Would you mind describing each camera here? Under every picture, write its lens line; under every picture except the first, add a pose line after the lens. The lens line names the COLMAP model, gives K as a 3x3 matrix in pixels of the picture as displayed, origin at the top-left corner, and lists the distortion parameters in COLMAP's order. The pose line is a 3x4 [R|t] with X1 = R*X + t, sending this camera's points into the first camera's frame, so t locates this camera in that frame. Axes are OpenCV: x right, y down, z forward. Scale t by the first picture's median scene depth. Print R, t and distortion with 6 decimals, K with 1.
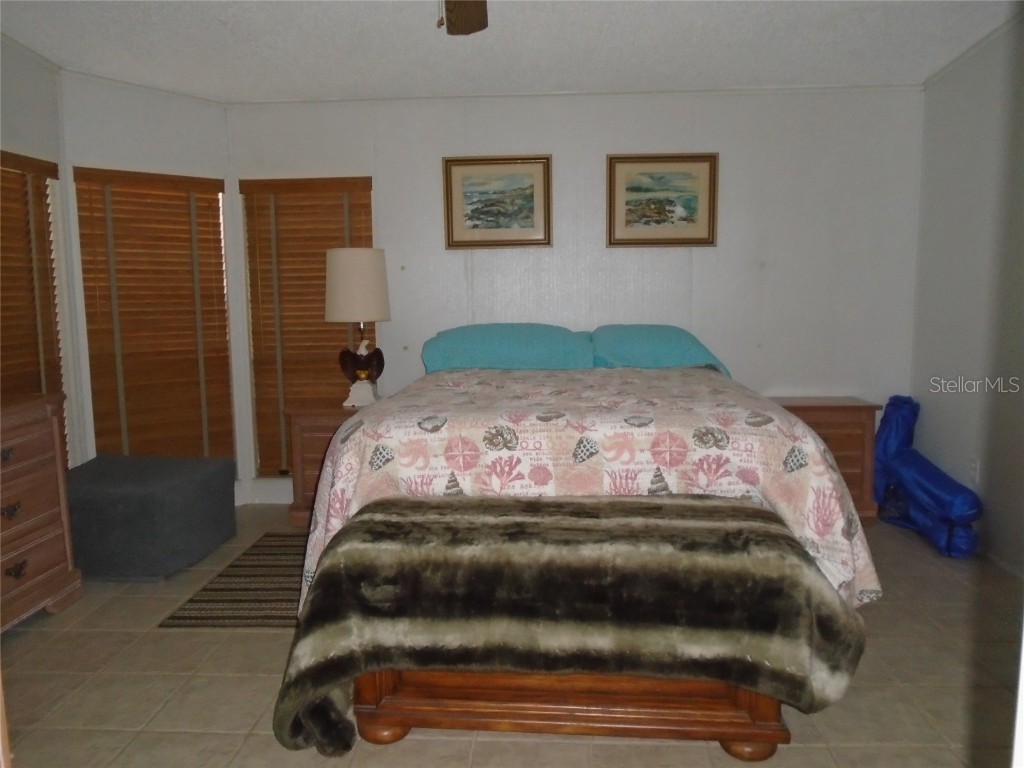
lens RADIAL K [[779.4, 0, 512.0], [0, 779.4, 384.0], [0, 0, 1]] dist [-0.023283, 0.010416]
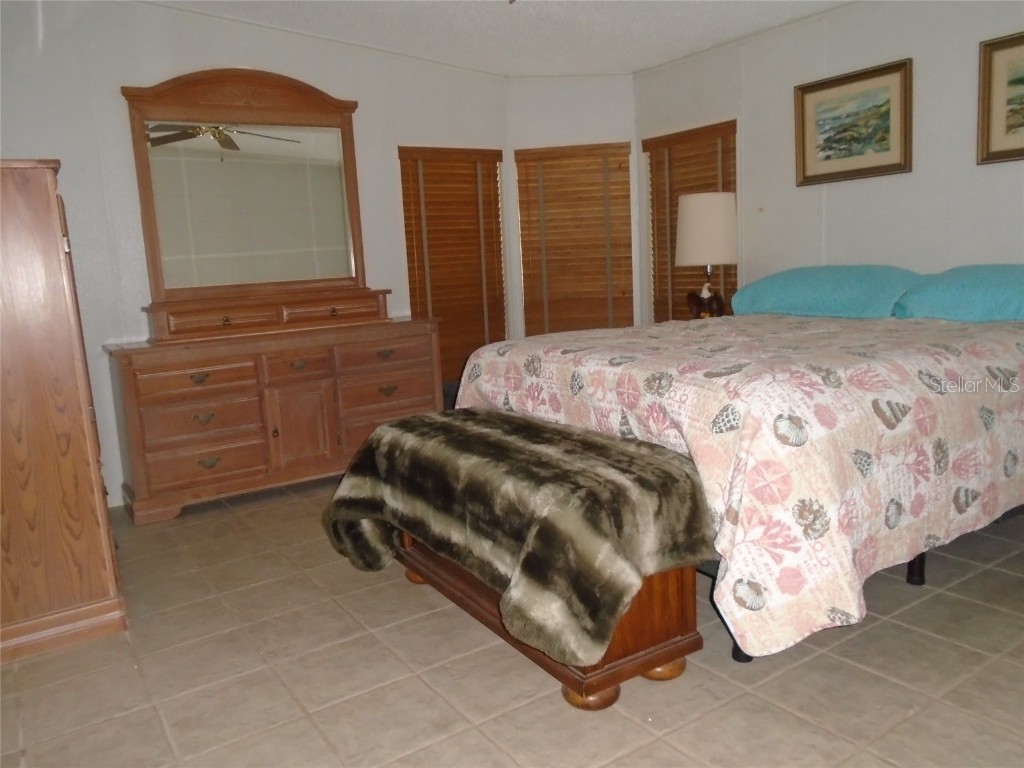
lens RADIAL K [[779.4, 0, 512.0], [0, 779.4, 384.0], [0, 0, 1]] dist [-0.023283, 0.010416]
pose [[0.608437, 0.105303, -0.786585, 0.470904], [-0.056217, 0.994387, 0.089637, -0.001654], [0.791609, -0.010320, 0.610941, 0.162140]]
